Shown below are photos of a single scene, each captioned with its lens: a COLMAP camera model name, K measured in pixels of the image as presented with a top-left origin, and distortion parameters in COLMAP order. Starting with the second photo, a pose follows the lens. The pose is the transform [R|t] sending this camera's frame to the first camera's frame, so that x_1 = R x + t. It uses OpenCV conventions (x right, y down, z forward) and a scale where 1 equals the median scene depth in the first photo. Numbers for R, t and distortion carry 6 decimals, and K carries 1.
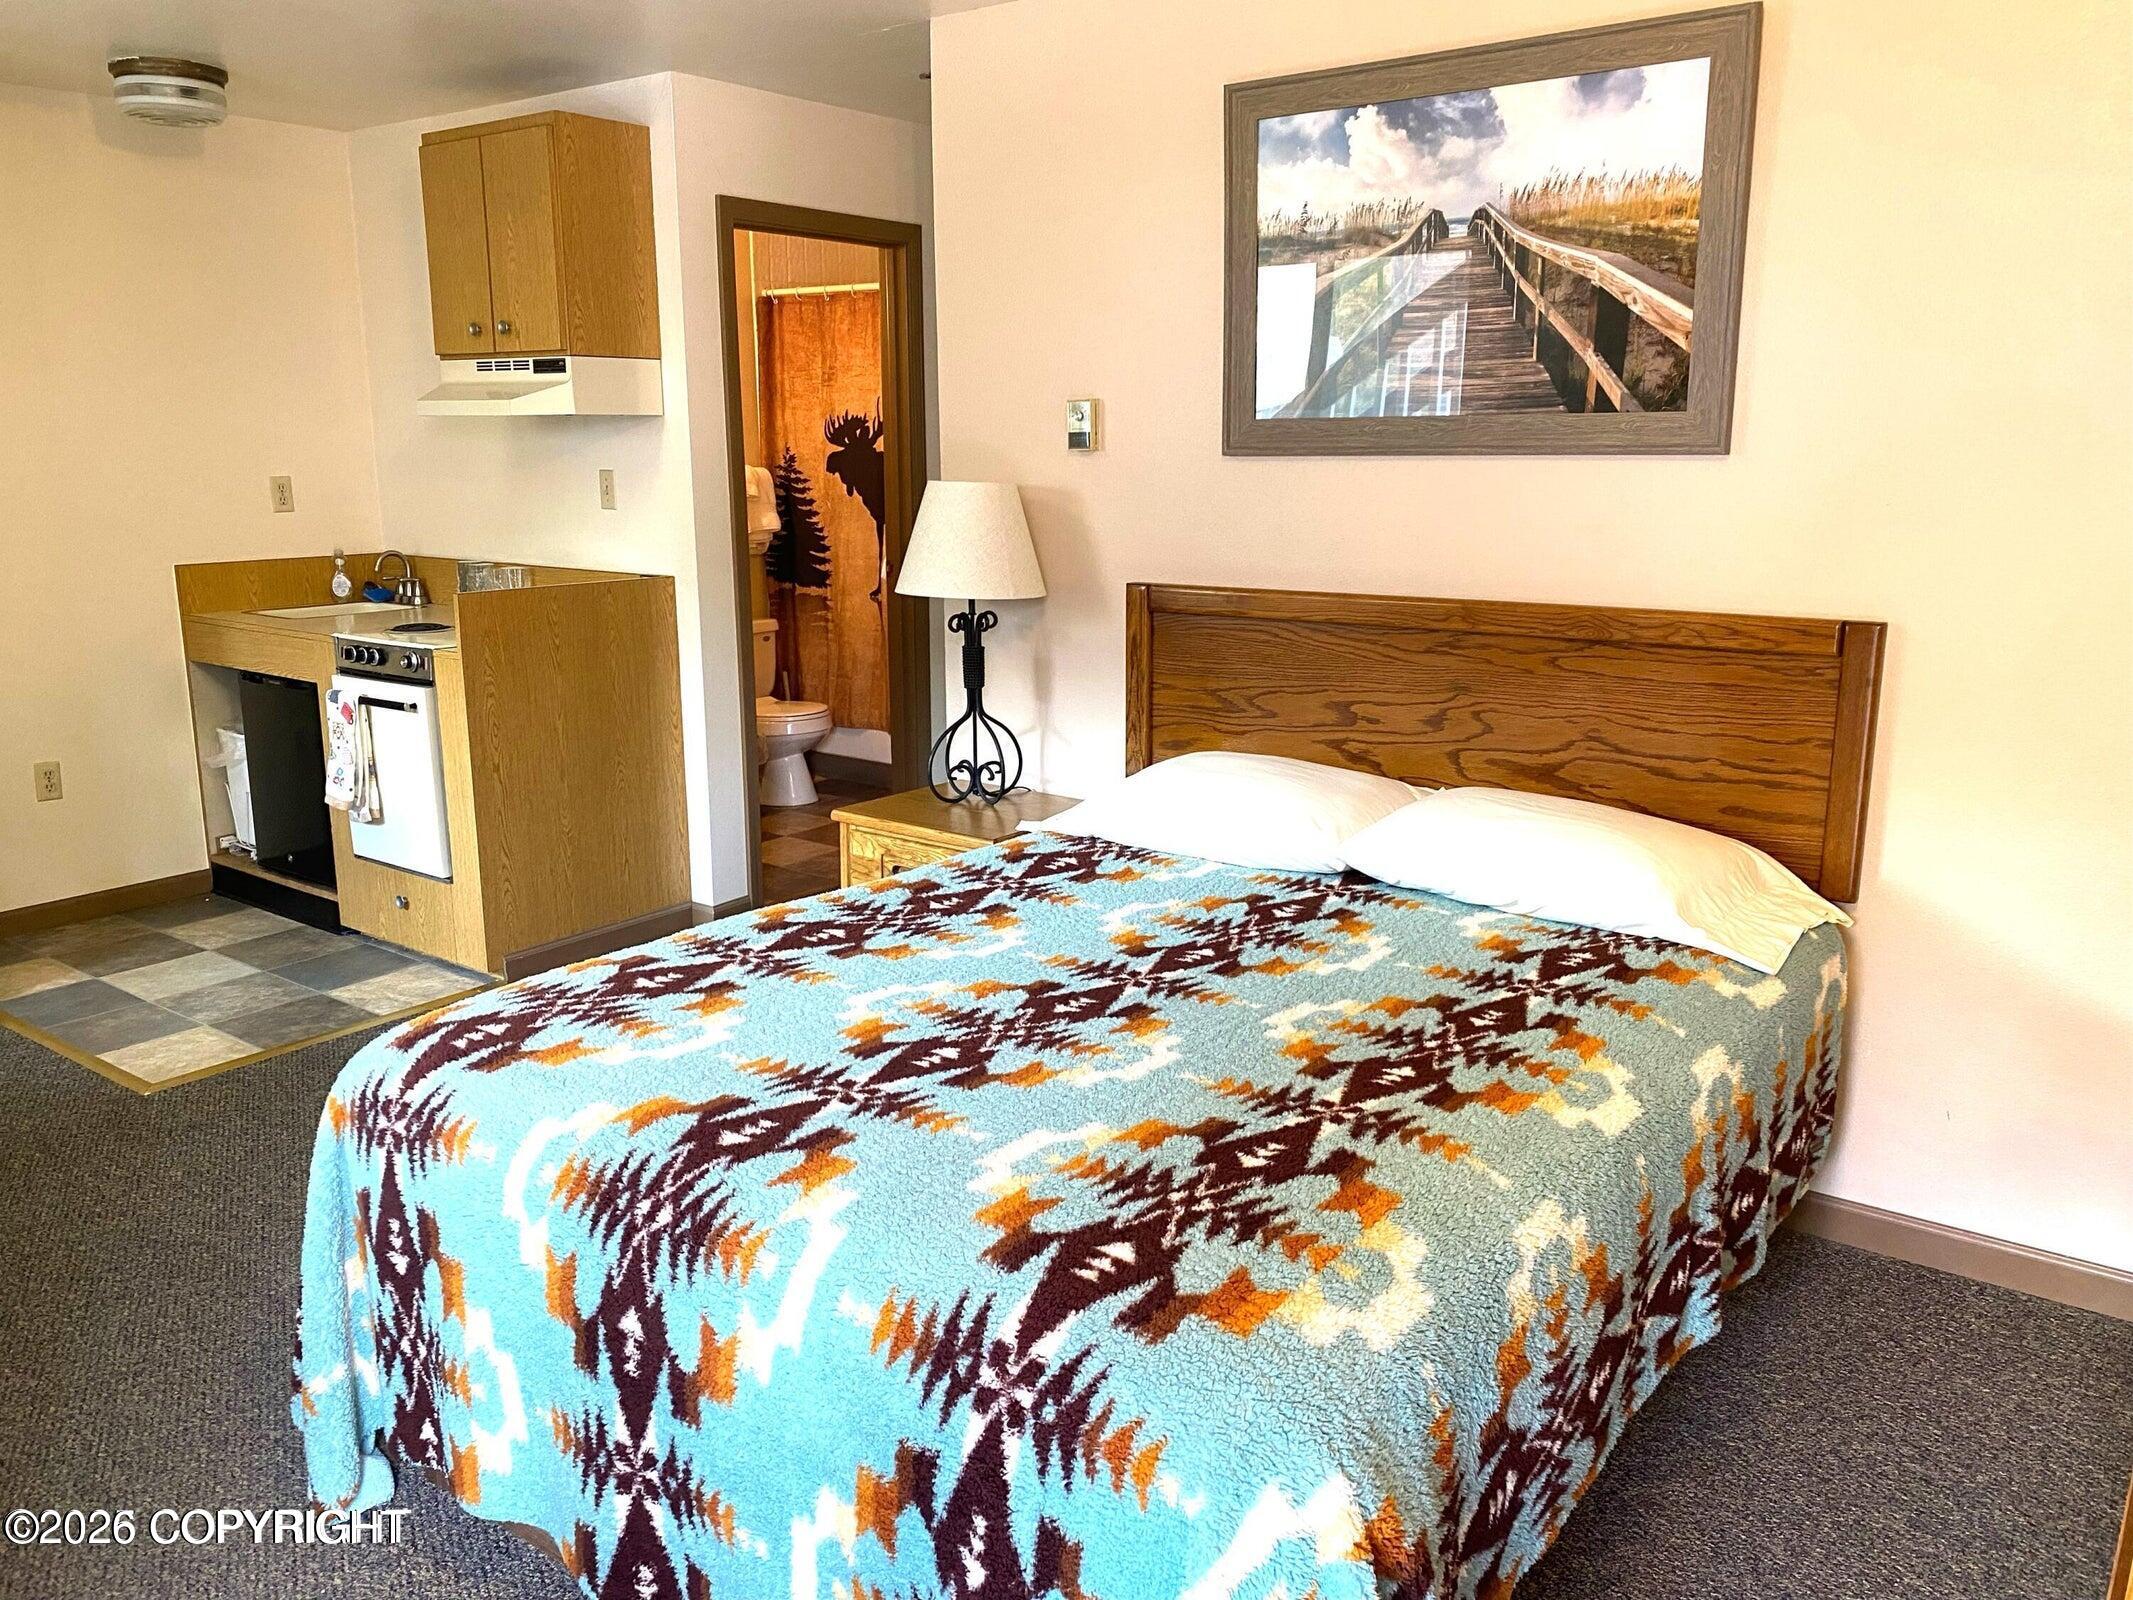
lens RADIAL K [[1610.1, 0, 1060.7], [0, 1610.1, 809.0], [0, 0, 1]] dist [0.012443, -0.009612]
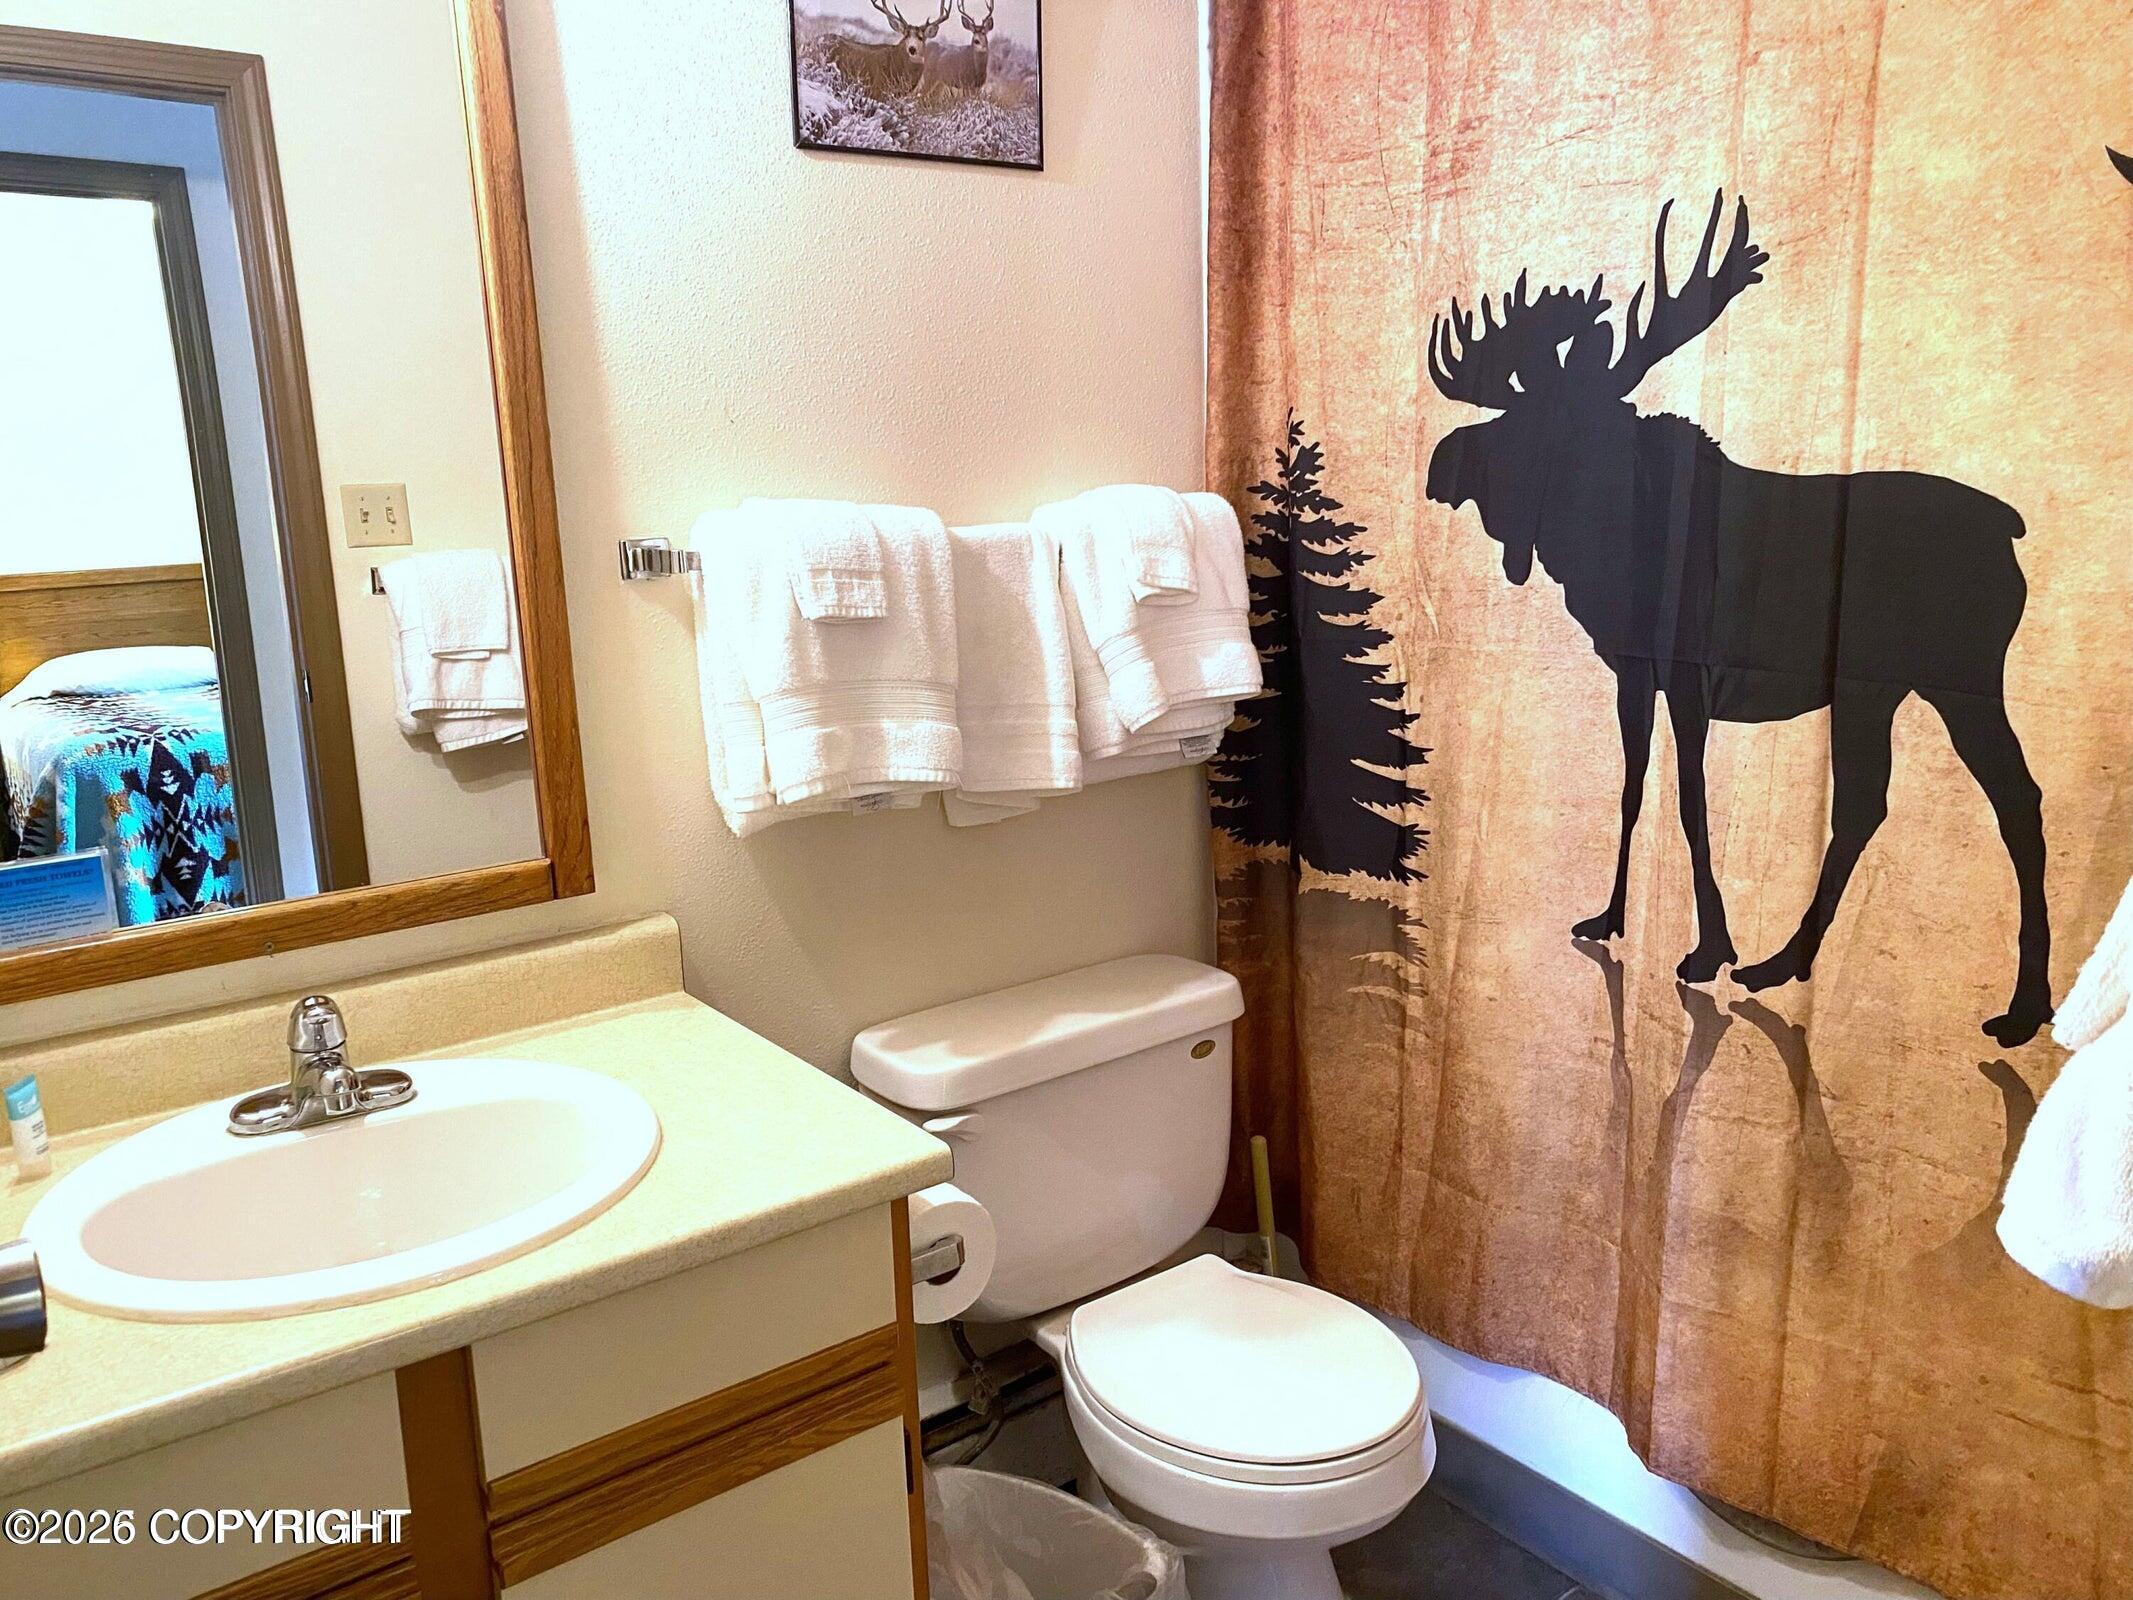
lens RADIAL K [[1610.1, 0, 1059.9], [0, 1610.1, 799.7], [0, 0, 1]] dist [0.012443, -0.009612]
pose [[0.962860, 0.028756, -0.268467, -0.128000], [-0.038336, 0.998799, -0.030507, -0.141800], [0.267267, 0.039666, 0.962806, 0.695700]]
